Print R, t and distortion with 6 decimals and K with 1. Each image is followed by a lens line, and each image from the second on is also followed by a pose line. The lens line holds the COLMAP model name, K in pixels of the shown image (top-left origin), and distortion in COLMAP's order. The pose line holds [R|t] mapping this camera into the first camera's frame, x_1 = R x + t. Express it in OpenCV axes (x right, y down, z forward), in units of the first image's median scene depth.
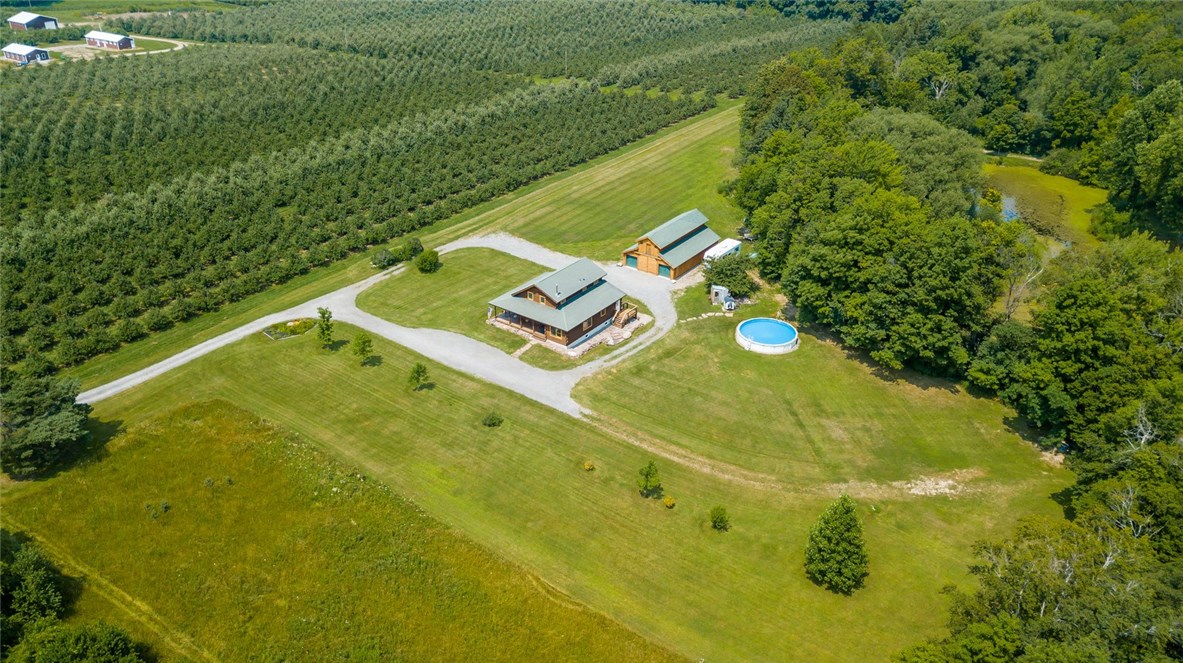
lens RADIAL K [[906.6, 0, 591.5], [0, 906.6, 331.5], [0, 0, 1]] dist [0.005261, 0.009757]
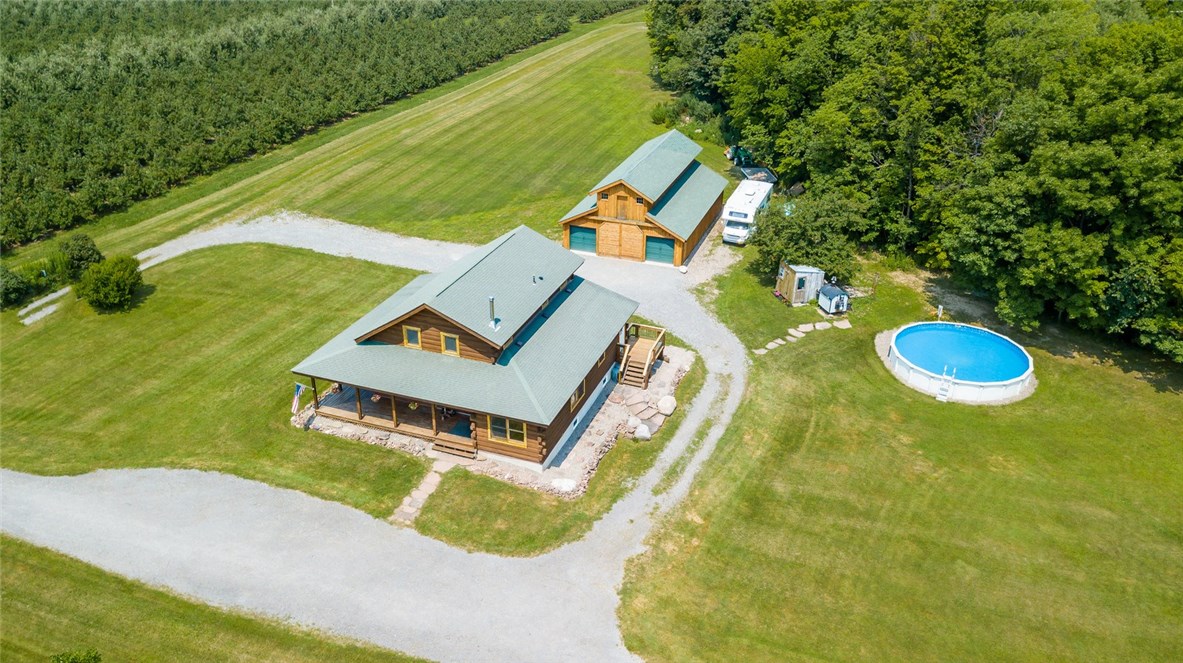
lens RADIAL K [[906.6, 0, 591.5], [0, 906.6, 331.5], [0, 0, 1]] dist [0.005261, 0.009757]
pose [[0.960952, -0.121148, 0.248786, -0.077633], [0.125515, 0.992090, -0.001704, -0.028029], [-0.246612, 0.032863, 0.968557, 0.551667]]
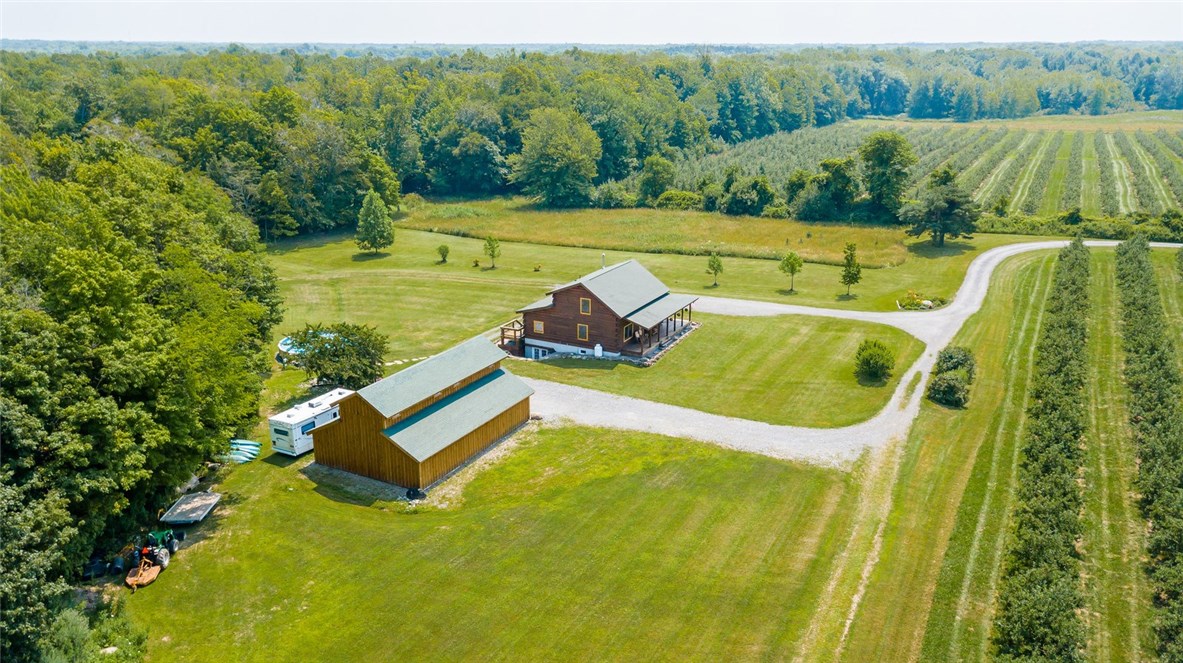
lens RADIAL K [[906.6, 0, 591.5], [0, 906.6, 331.5], [0, 0, 1]] dist [0.005261, 0.009757]
pose [[-0.989088, 0.034613, -0.143204, 0.073449], [-0.077482, 0.704516, 0.705446, -0.471850], [0.125307, 0.708844, -0.694146, 1.356341]]
